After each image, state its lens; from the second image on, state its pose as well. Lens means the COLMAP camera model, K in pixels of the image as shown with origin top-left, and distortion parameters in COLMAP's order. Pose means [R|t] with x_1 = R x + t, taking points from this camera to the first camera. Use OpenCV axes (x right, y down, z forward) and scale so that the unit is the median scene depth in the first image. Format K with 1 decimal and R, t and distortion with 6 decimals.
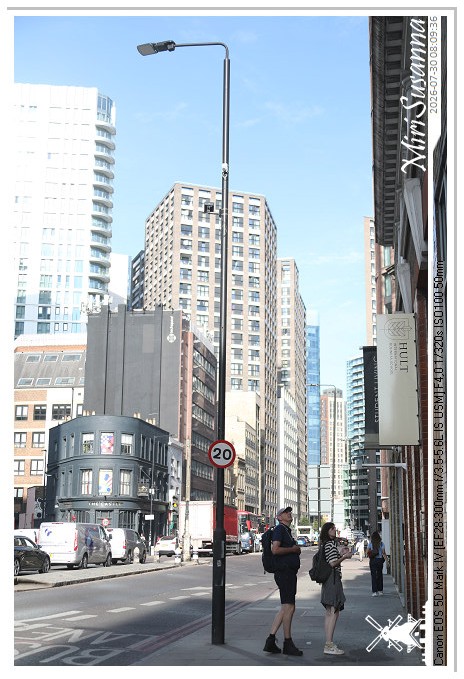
lens RADIAL K [[809.3, 0, 232.0], [0, 809.3, 339.5], [0, 0, 1]] dist [-0.001862, -0.003229]
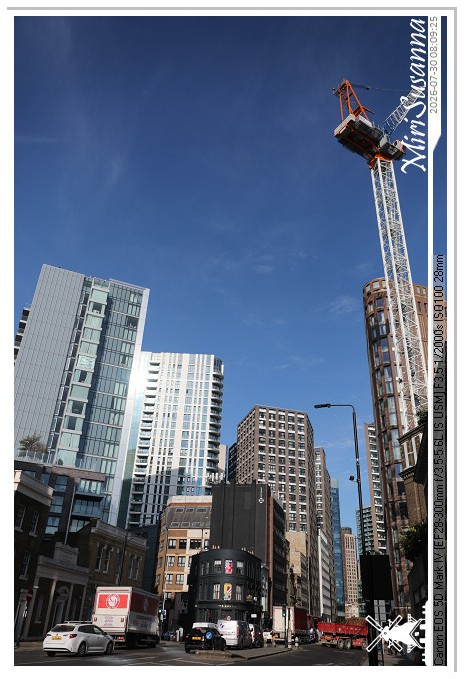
lens RADIAL K [[474.9, 0, 236.4], [0, 474.9, 355.8], [0, 0, 1]] dist [-0.004072, -0.001368]
pose [[0.995746, -0.009357, -0.091665, -0.017223], [-0.016551, 0.960487, -0.277834, -0.008625], [0.090643, 0.278169, 0.956246, -0.032517]]
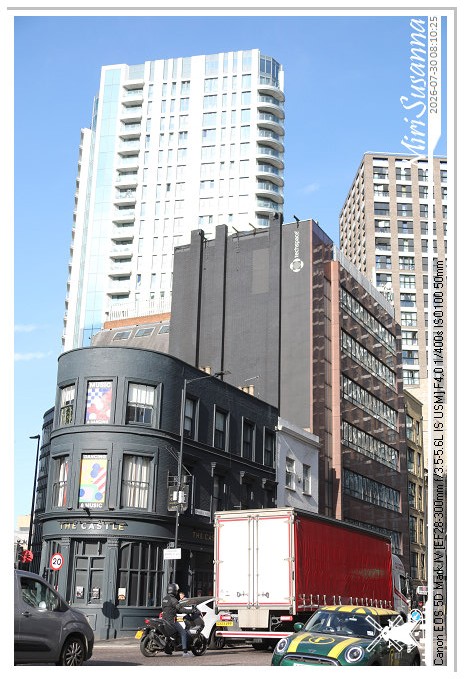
lens RADIAL K [[809.3, 0, 232.0], [0, 809.3, 339.5], [0, 0, 1]] dist [-0.001862, -0.003229]
pose [[0.953172, -0.074031, -0.293227, 0.028208], [0.050613, 0.994950, -0.086672, 0.056034], [0.298163, 0.067772, 0.952106, 0.226529]]
